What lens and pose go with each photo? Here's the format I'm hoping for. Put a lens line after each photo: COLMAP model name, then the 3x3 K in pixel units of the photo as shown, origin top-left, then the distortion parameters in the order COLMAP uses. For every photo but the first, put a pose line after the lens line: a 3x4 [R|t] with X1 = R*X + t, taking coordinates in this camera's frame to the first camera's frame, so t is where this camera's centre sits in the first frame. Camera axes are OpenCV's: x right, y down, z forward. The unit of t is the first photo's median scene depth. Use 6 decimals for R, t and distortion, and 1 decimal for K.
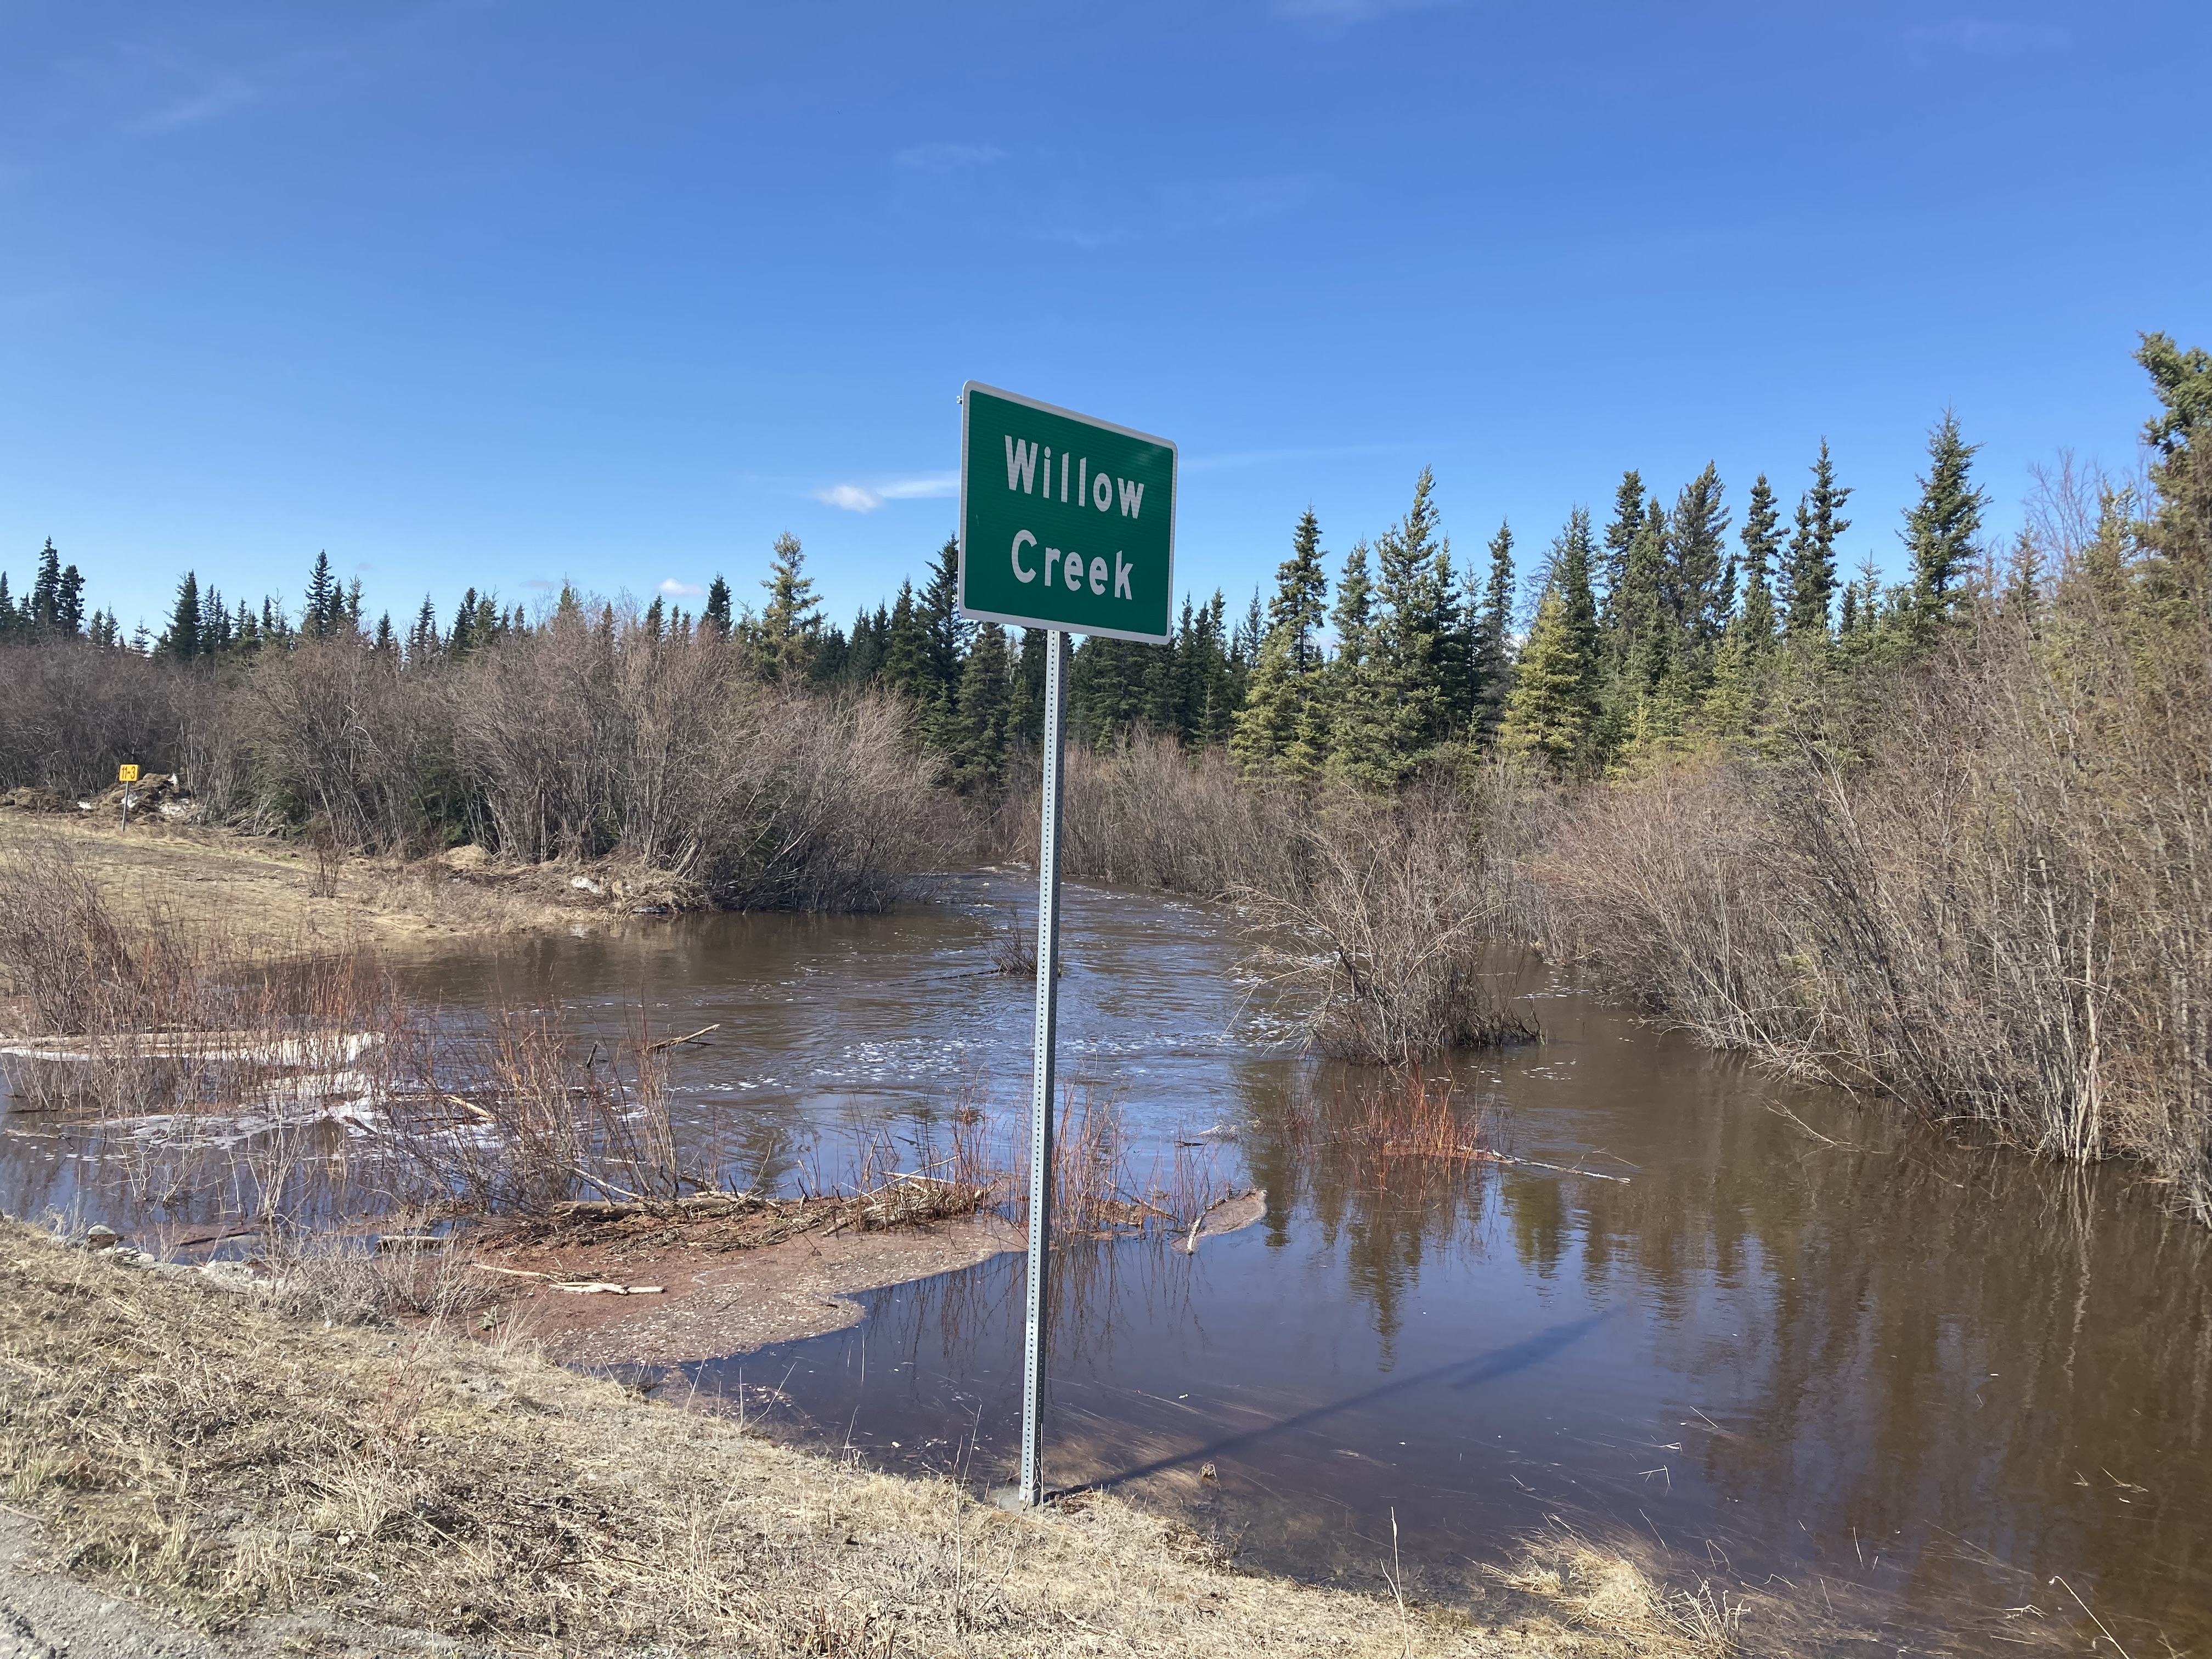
lens RADIAL K [[1814.8, 0, 1109.4], [0, 1814.8, 813.8], [0, 0, 1]] dist [0.008600, -0.000410]
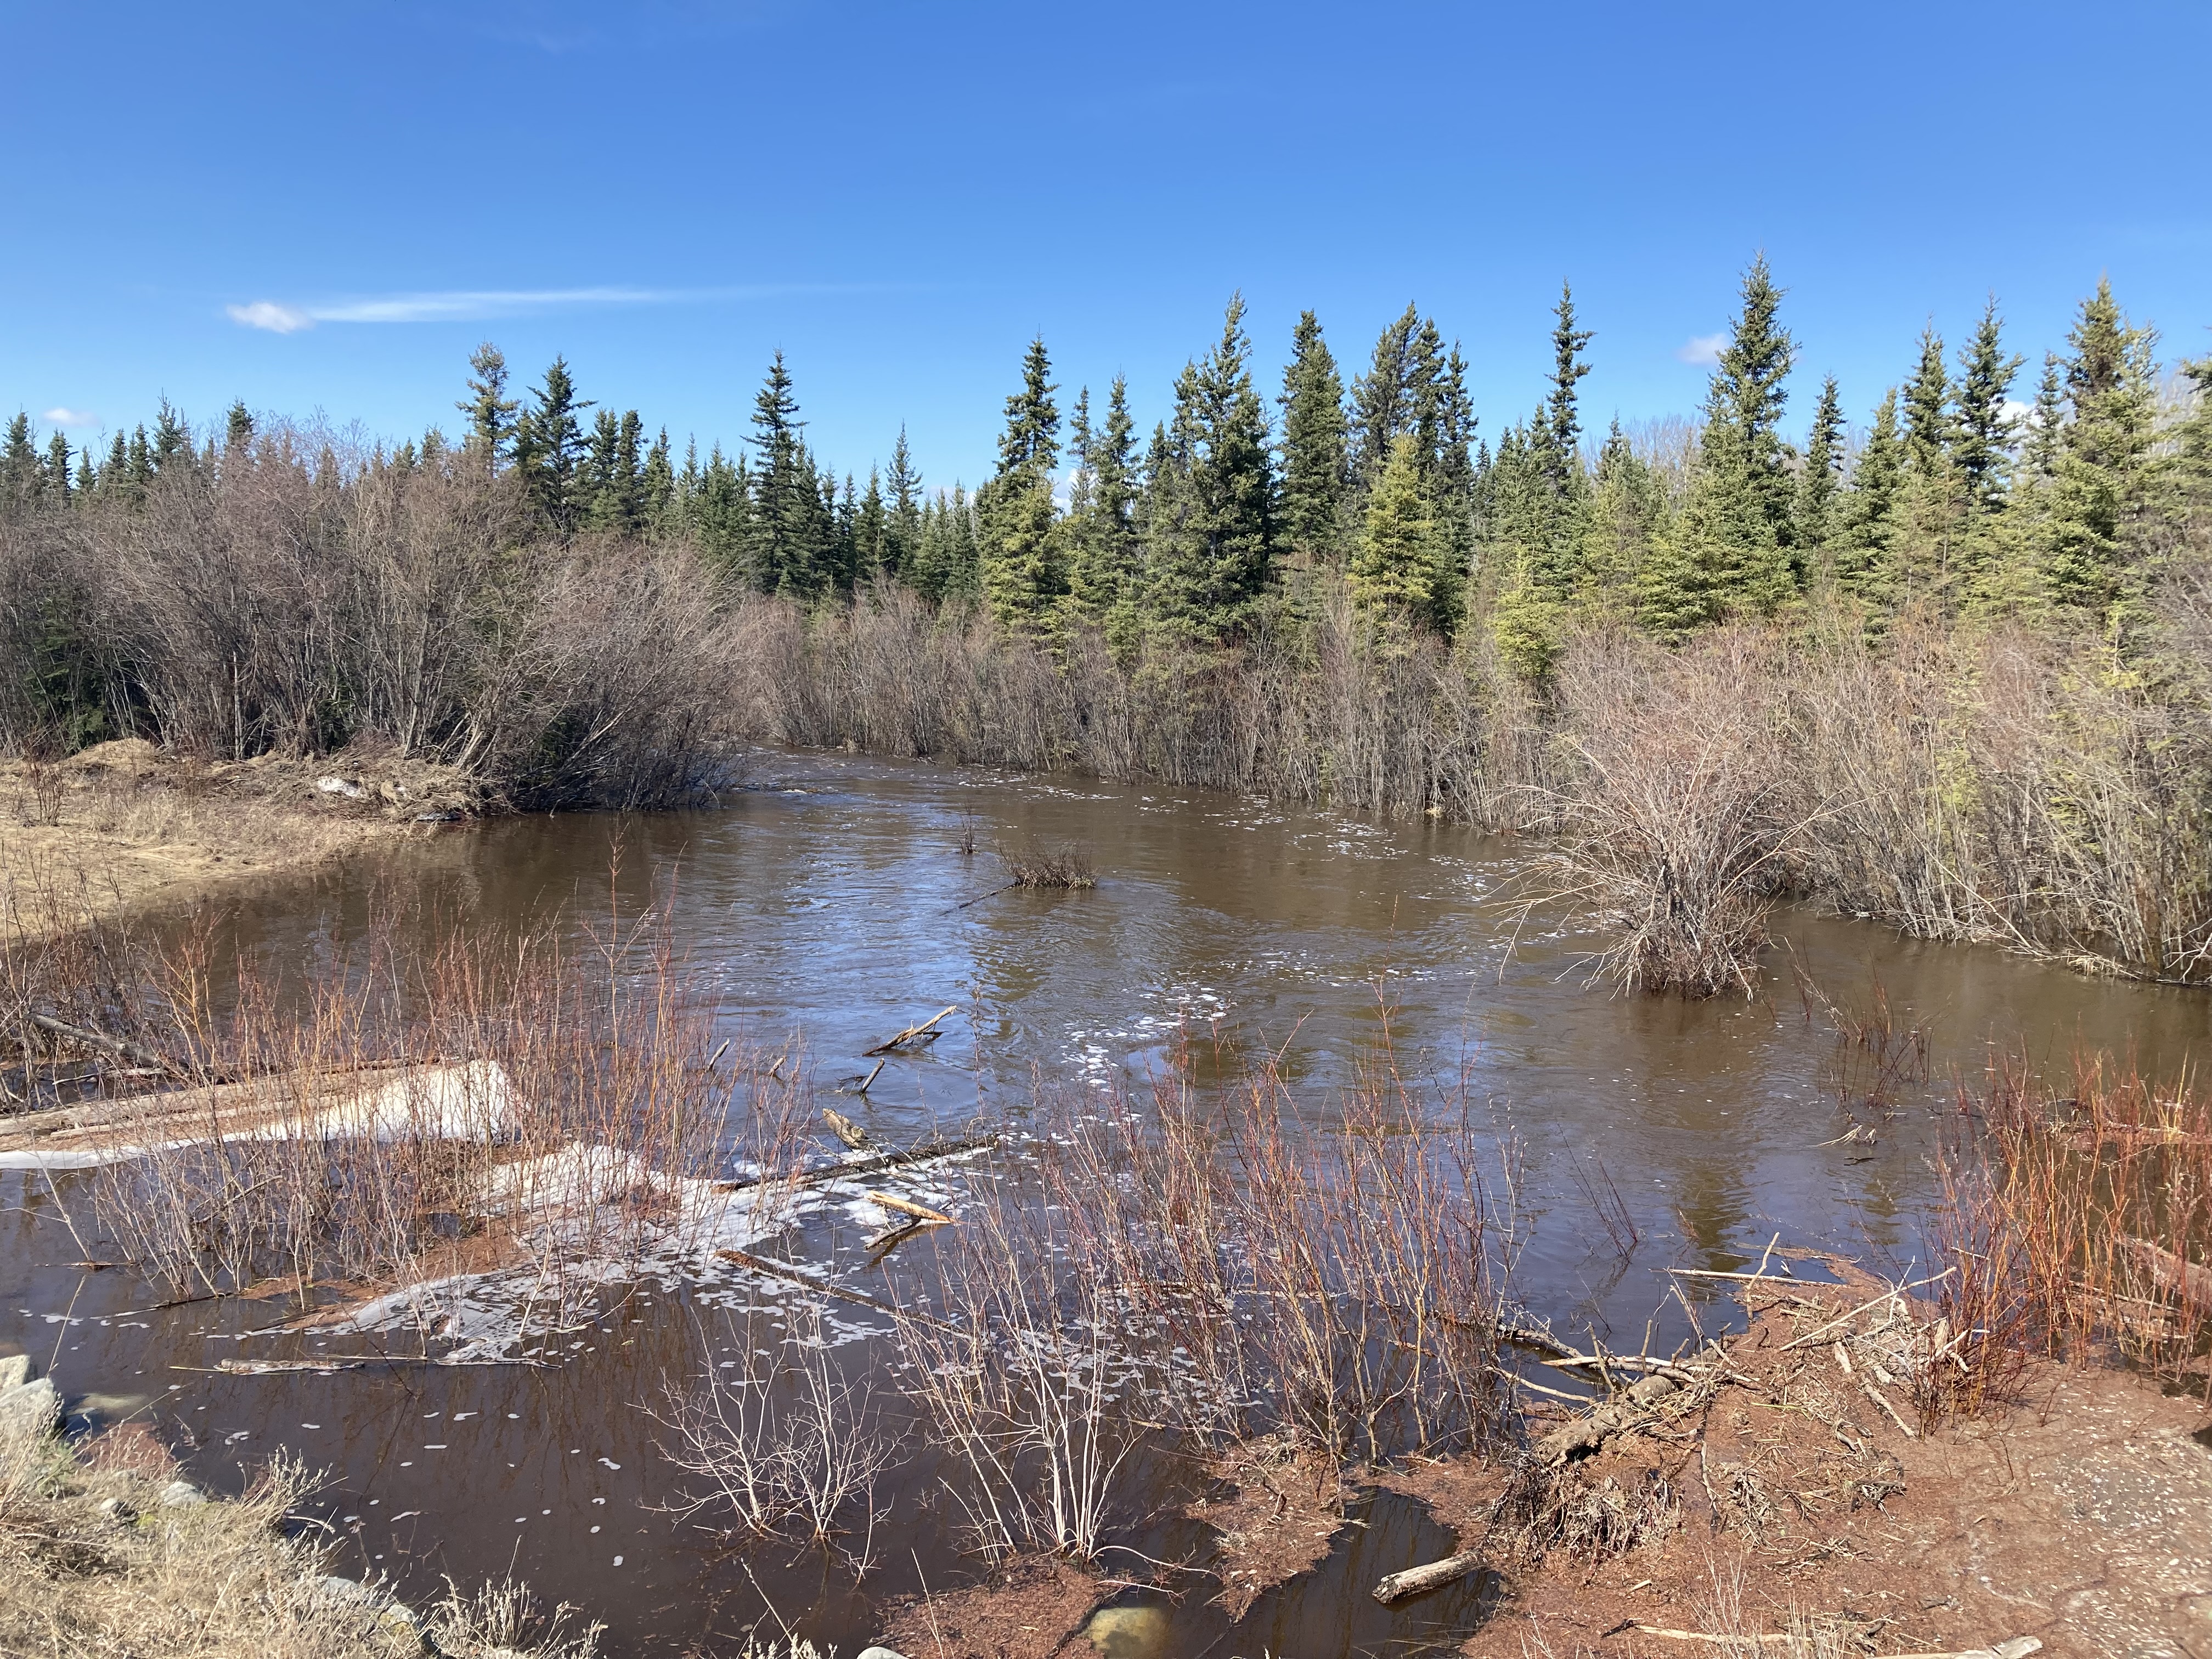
lens RADIAL K [[1798.1, 0, 1119.4], [0, 1798.1, 797.5], [0, 0, 1]] dist [0.086101, -0.258781]
pose [[0.959541, -0.039592, 0.278772, -0.146620], [0.018284, 0.996737, 0.078625, -0.009362], [-0.280975, -0.070347, 0.957133, 0.126691]]
